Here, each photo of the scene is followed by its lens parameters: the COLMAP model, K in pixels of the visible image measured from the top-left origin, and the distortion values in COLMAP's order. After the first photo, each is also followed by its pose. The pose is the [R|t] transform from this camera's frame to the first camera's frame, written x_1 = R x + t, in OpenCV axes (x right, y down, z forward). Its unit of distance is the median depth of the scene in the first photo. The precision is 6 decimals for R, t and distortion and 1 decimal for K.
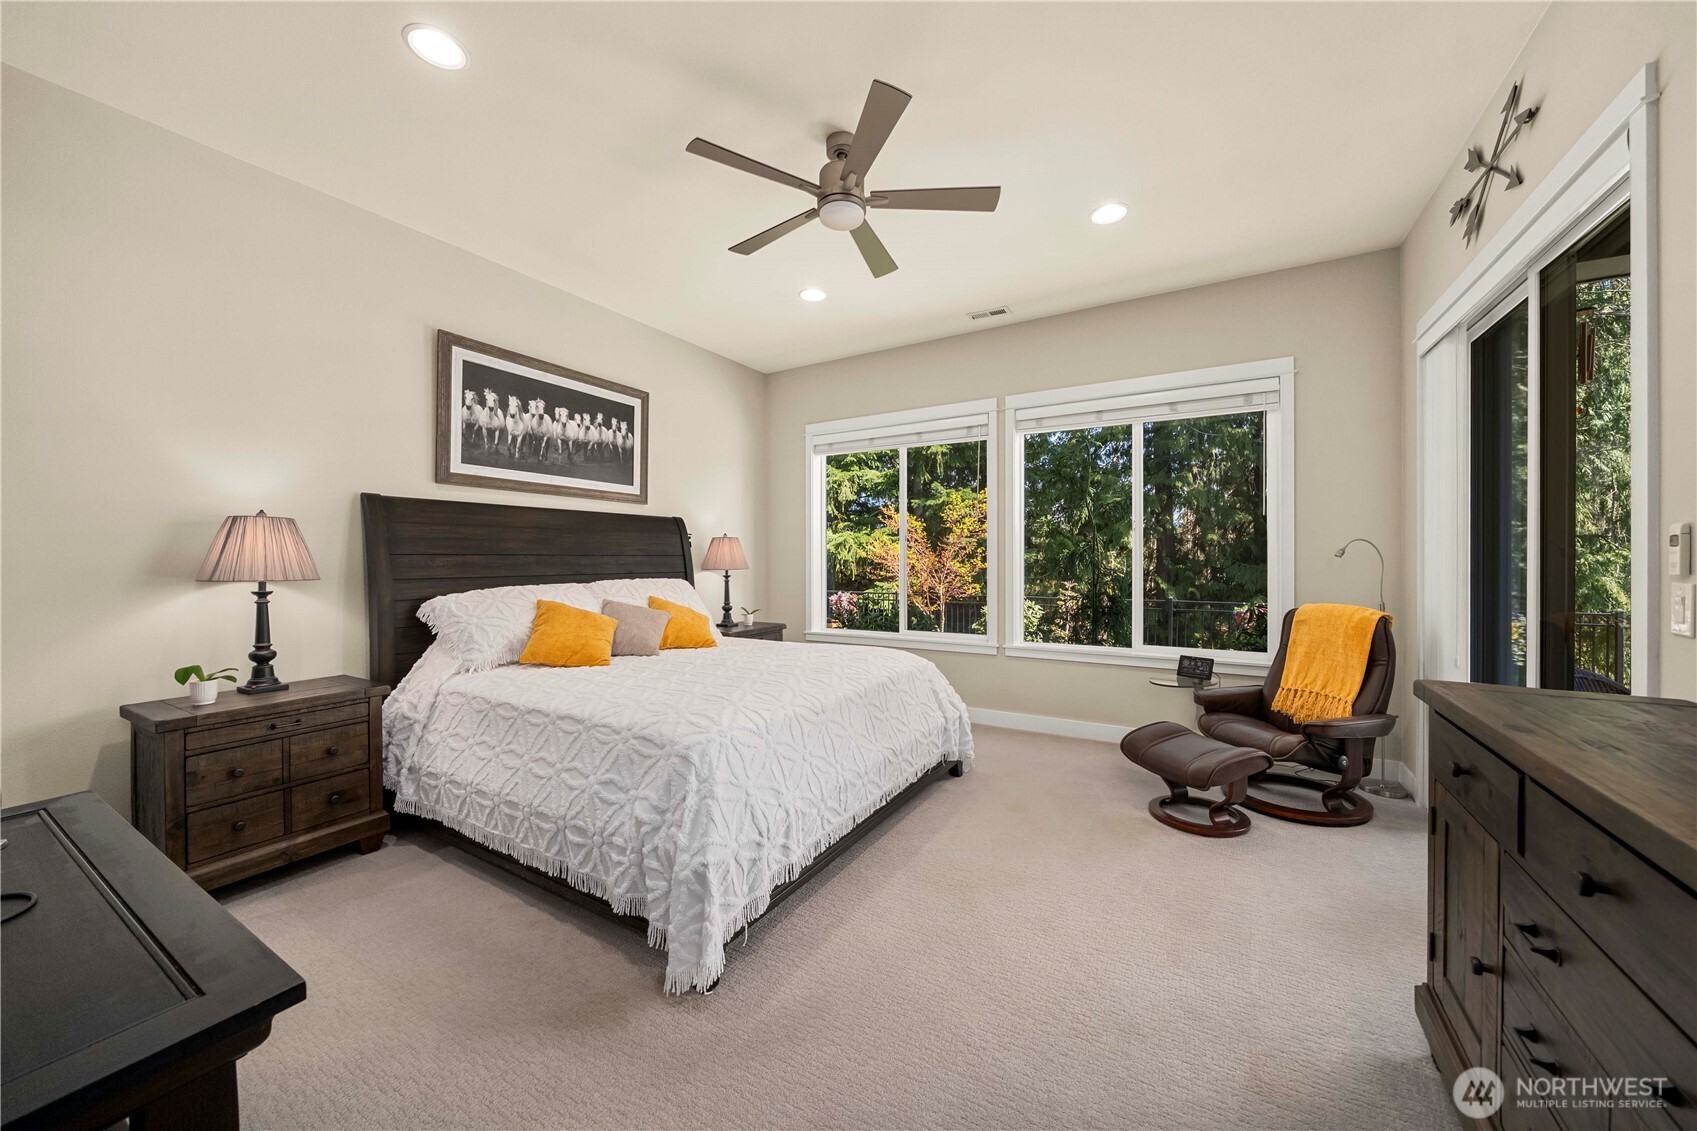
lens RADIAL K [[586.8, 0, 847.0], [0, 586.8, 570.9], [0, 0, 1]] dist [0.000678, -0.000009]
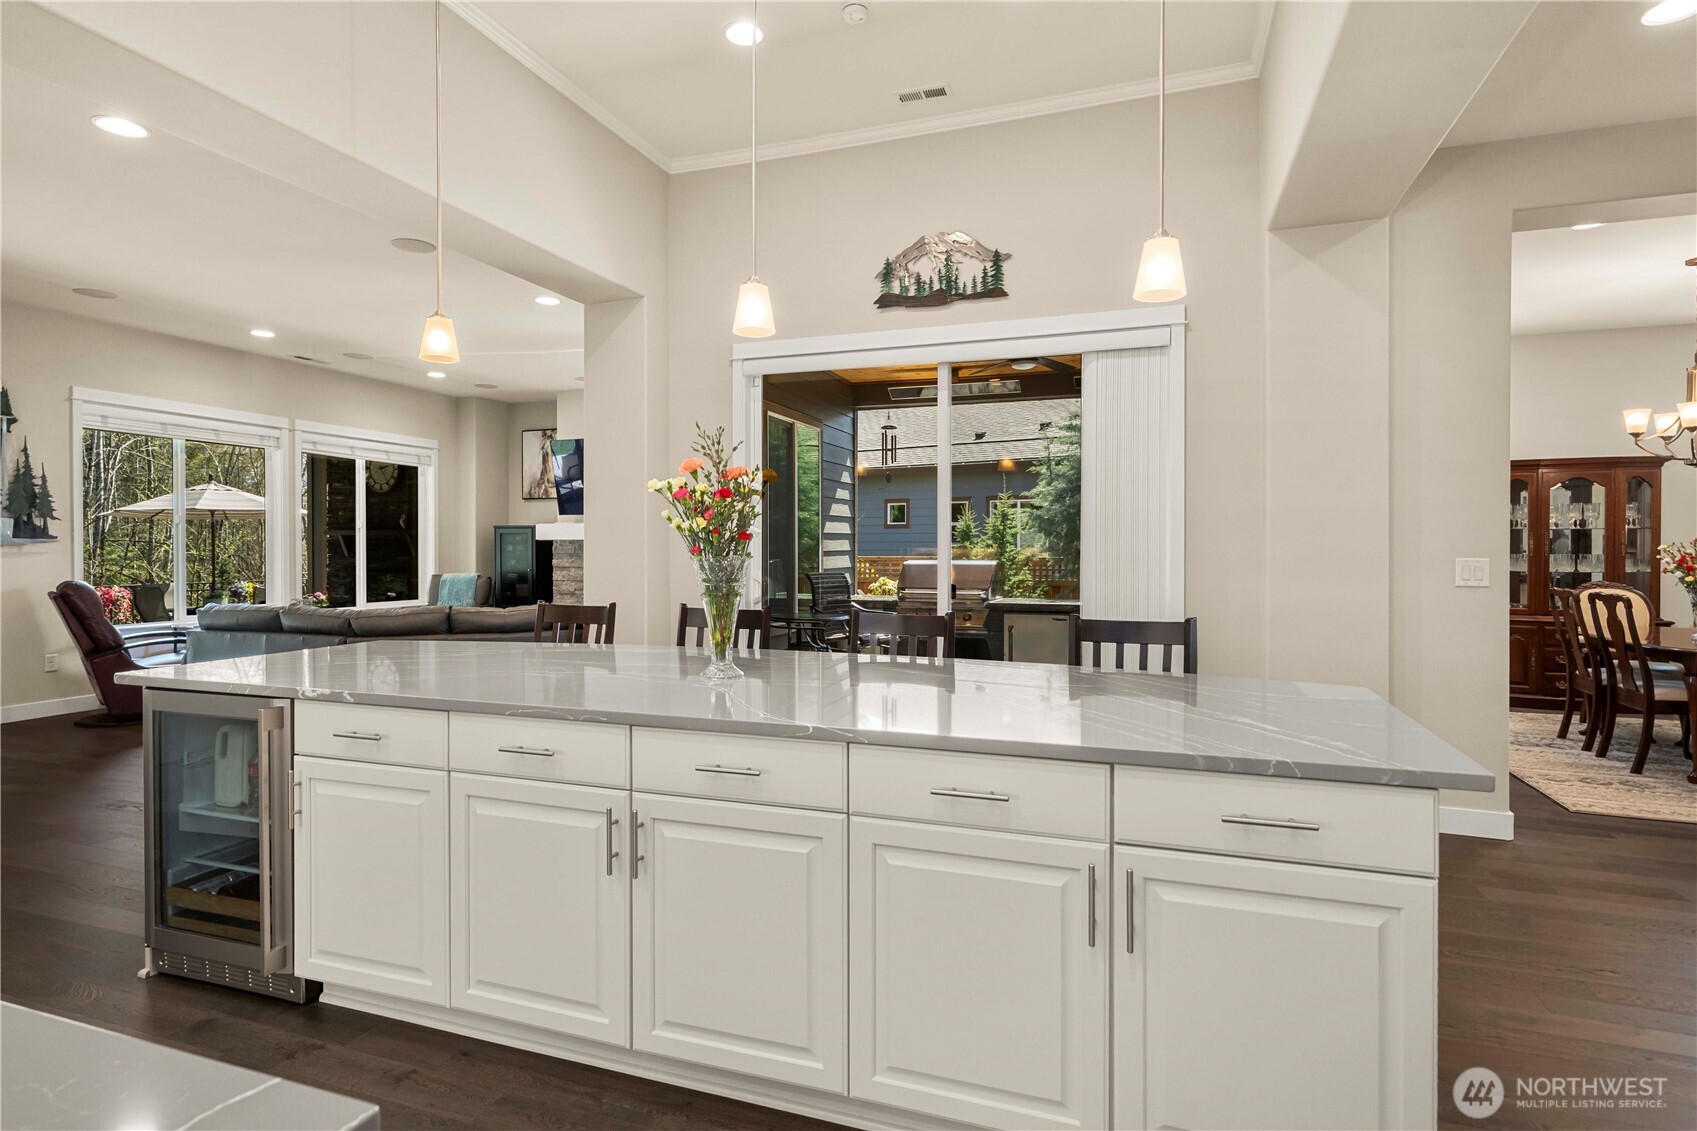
lens RADIAL K [[879.7, 0, 850.3], [0, 879.7, 551.8], [0, 0, 1]] dist [-0.002317, -0.000091]
pose [[-0.187176, -0.004286, 0.982317, -2.055103], [0.003547, 0.999981, 0.005039, -0.016018], [-0.982320, 0.004427, -0.187157, 0.194654]]
